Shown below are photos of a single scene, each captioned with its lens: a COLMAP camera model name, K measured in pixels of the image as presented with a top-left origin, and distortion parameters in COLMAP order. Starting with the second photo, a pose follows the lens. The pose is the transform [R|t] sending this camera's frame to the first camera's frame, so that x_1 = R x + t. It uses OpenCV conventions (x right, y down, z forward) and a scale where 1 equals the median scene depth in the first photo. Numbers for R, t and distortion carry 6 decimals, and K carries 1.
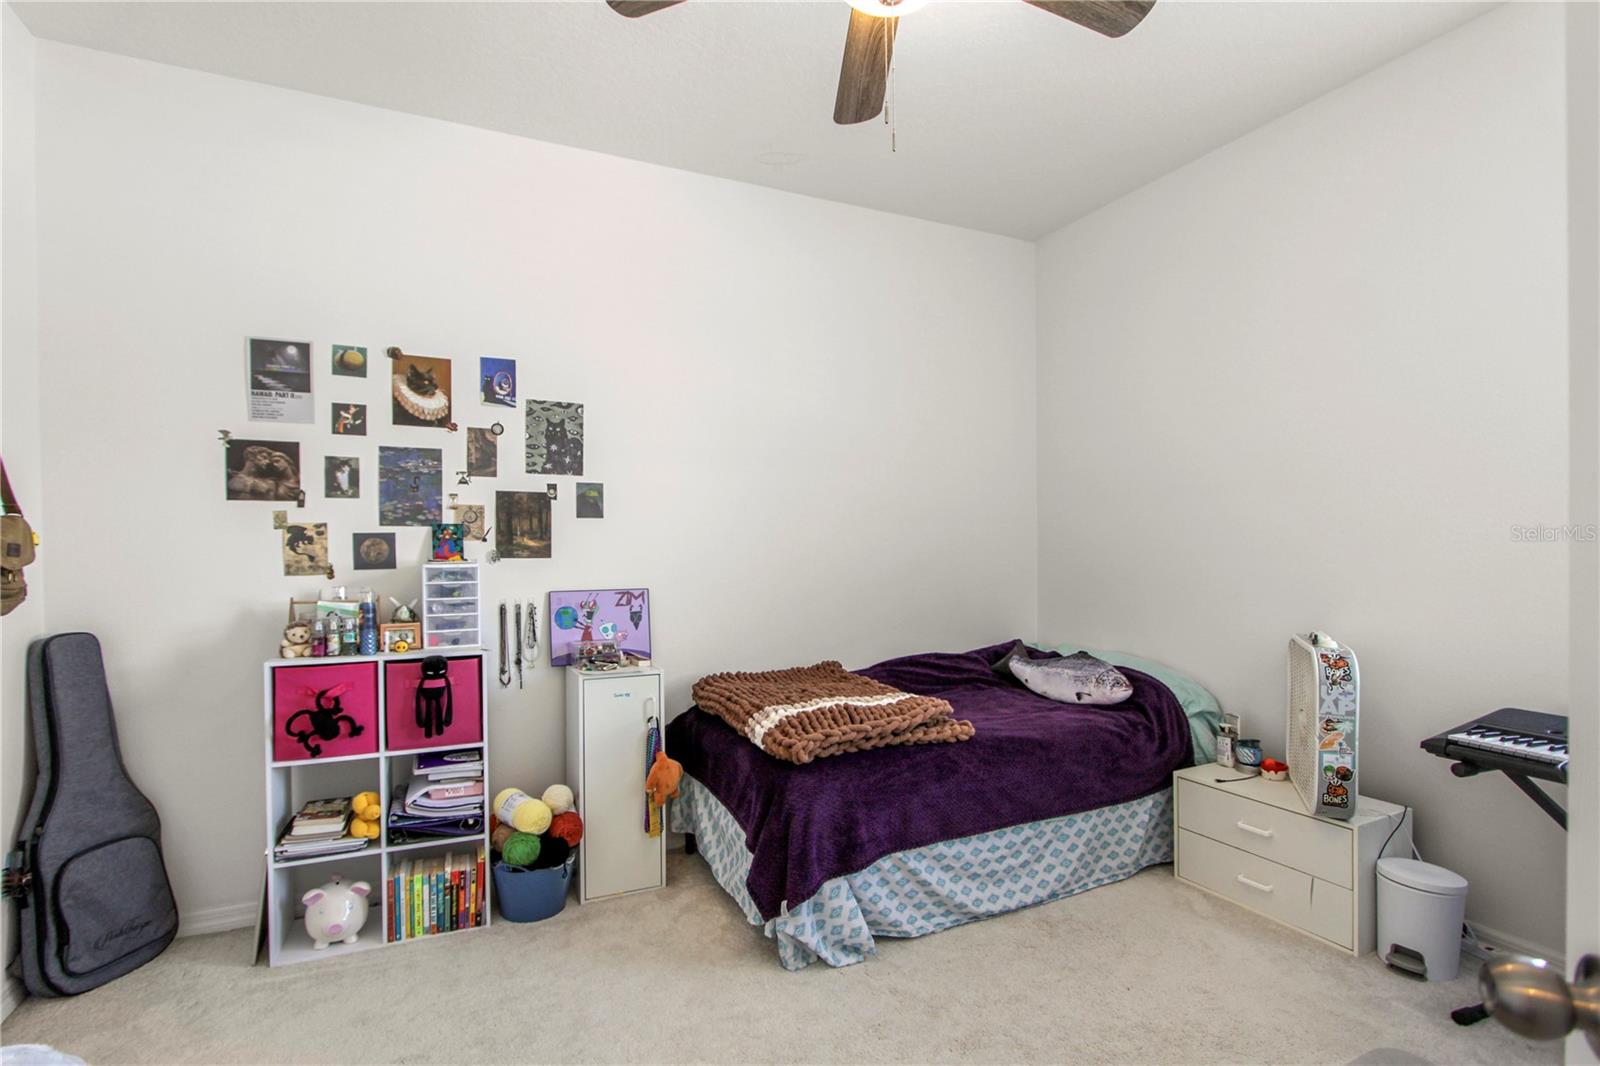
lens RADIAL K [[764.3, 0, 787.9], [0, 764.3, 538.1], [0, 0, 1]] dist [-0.008304, -0.000217]
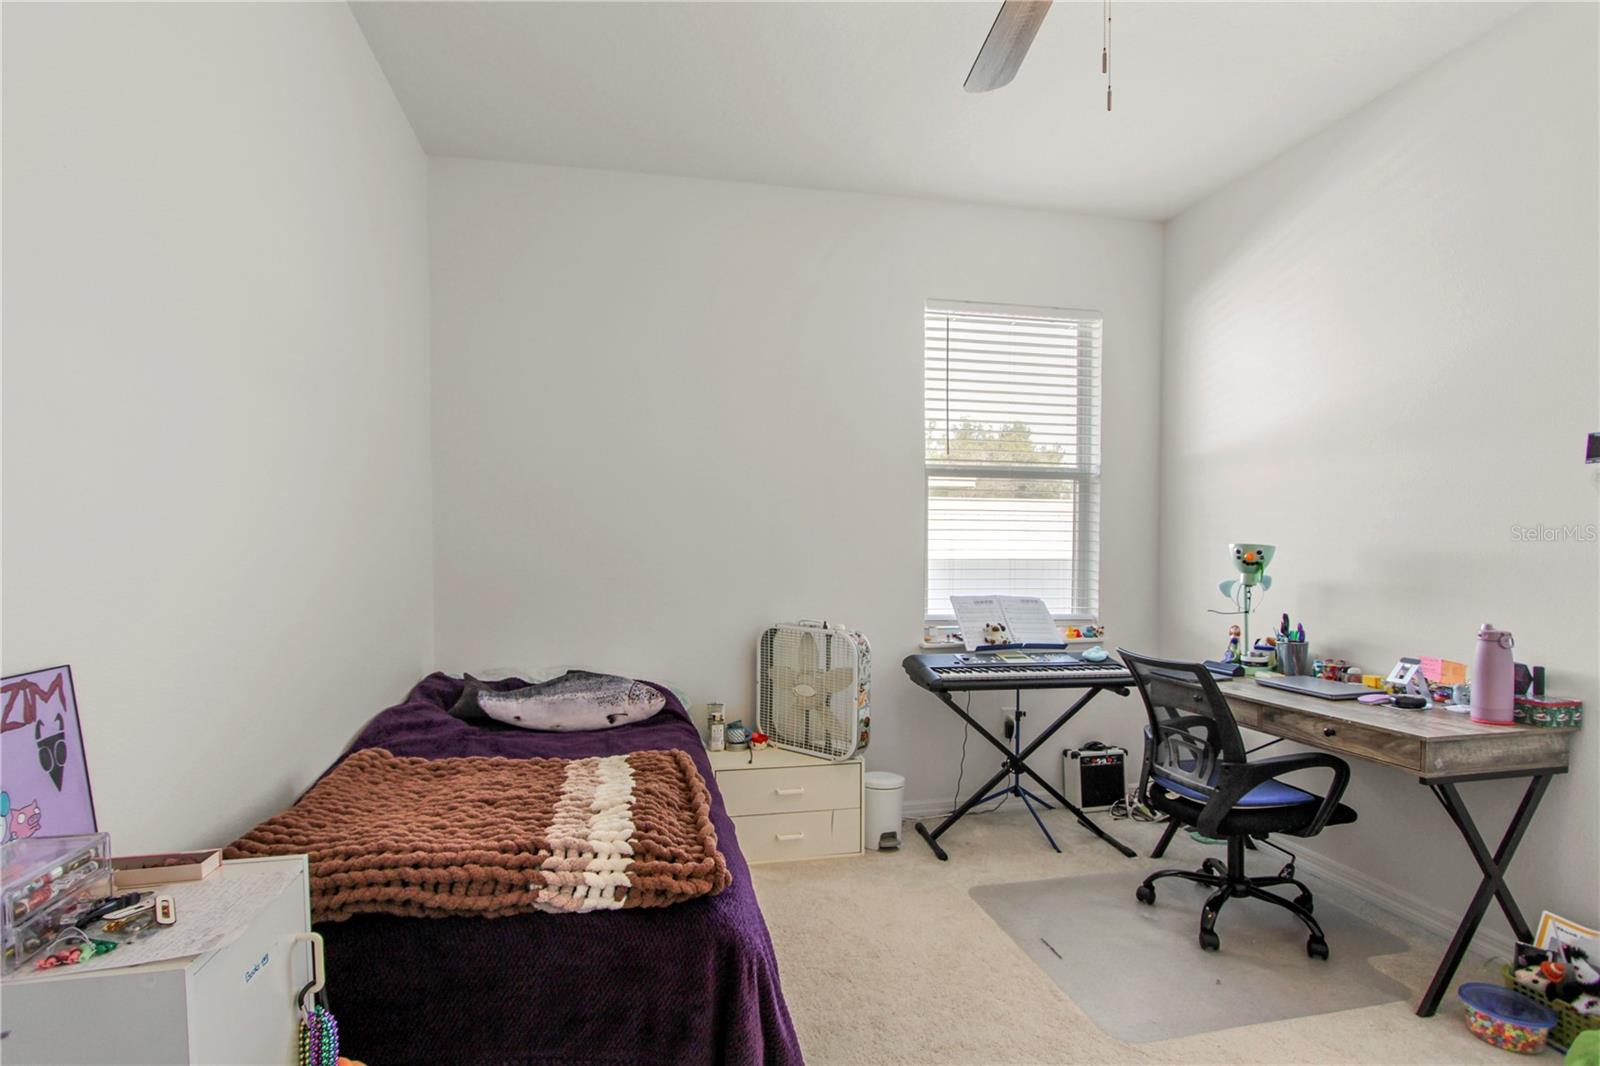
lens RADIAL K [[764.3, 0, 787.9], [0, 764.3, 538.1], [0, 0, 1]] dist [-0.008304, -0.000217]
pose [[0.216385, 0.023222, 0.976032, -0.456449], [-0.017937, 0.999643, -0.019807, 0.009277], [-0.976143, -0.013221, 0.216725, 0.611760]]
